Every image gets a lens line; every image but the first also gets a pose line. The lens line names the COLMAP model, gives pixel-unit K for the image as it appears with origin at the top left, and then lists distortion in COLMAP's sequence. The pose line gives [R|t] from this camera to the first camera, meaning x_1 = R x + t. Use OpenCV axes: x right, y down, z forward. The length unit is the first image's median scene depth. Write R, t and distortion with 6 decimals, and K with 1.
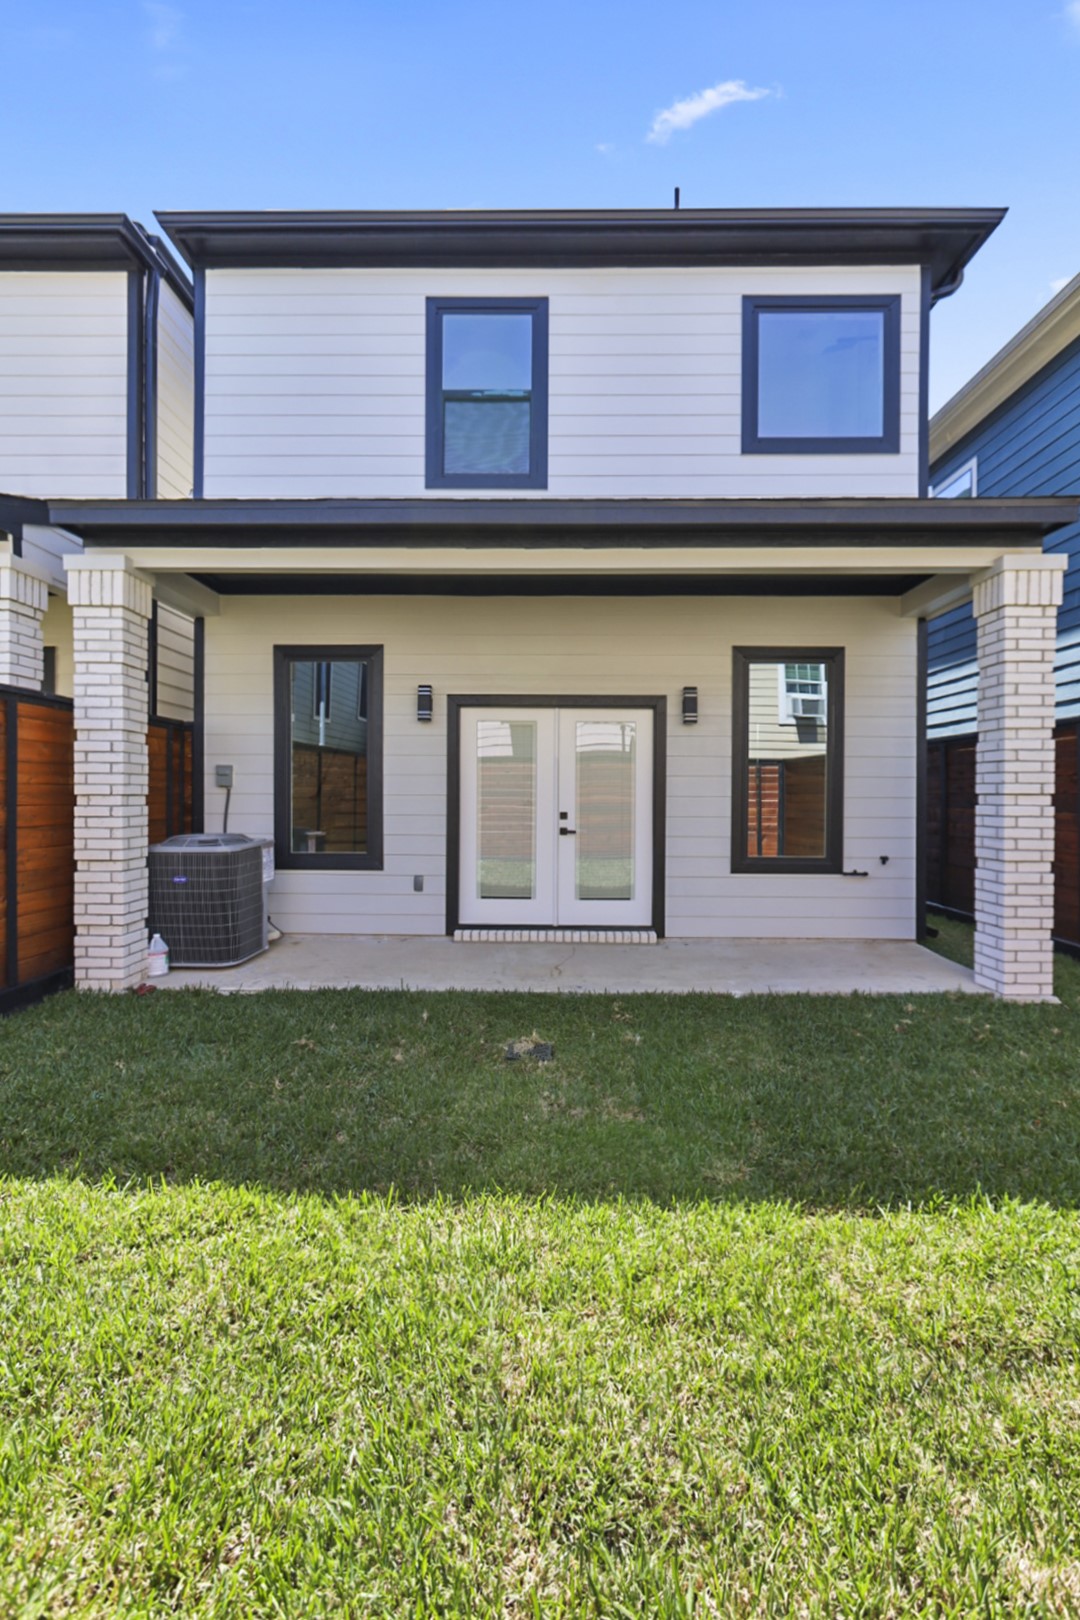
lens RADIAL K [[751.3, 0, 540.0], [0, 751.3, 804.6], [0, 0, 1]] dist [0.009526, -0.001592]
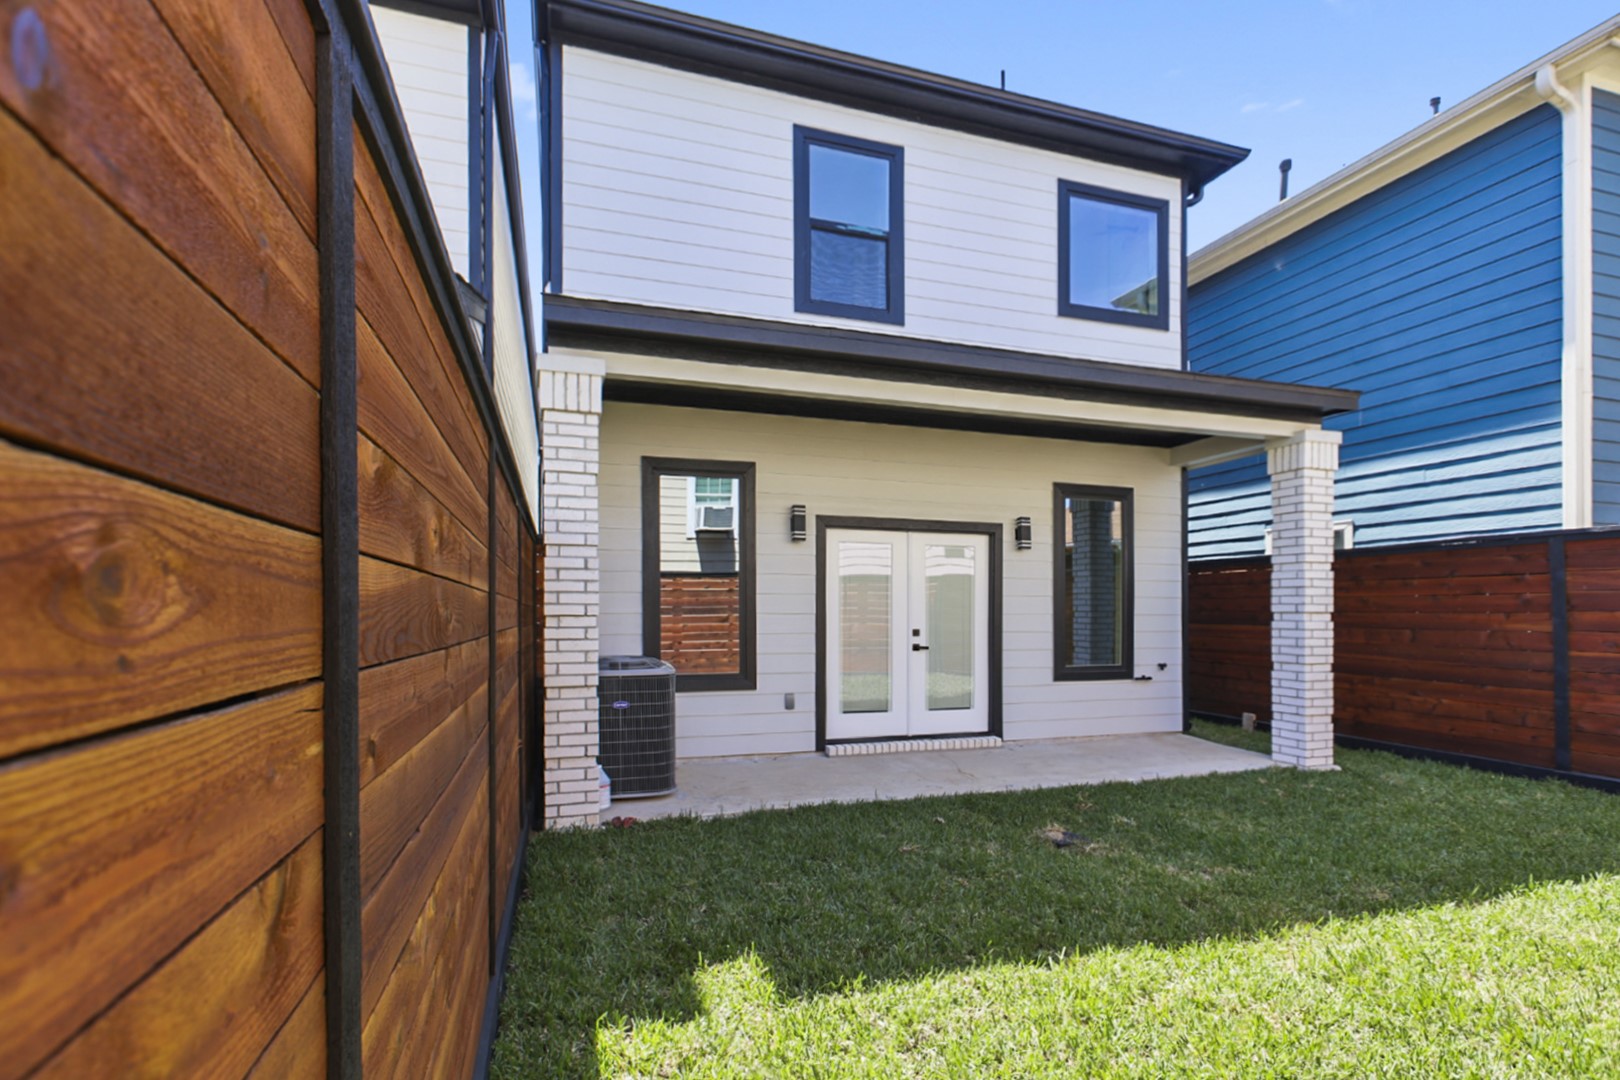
lens RADIAL K [[751.3, 0, 878.6], [0, 751.3, 618.1], [0, 0, 1]] dist [0.009526, -0.001592]
pose [[0.946473, -0.004763, 0.322748, -0.373402], [0.005866, 0.999980, -0.002445, -0.003888], [-0.322730, 0.004207, 0.946482, 0.004389]]
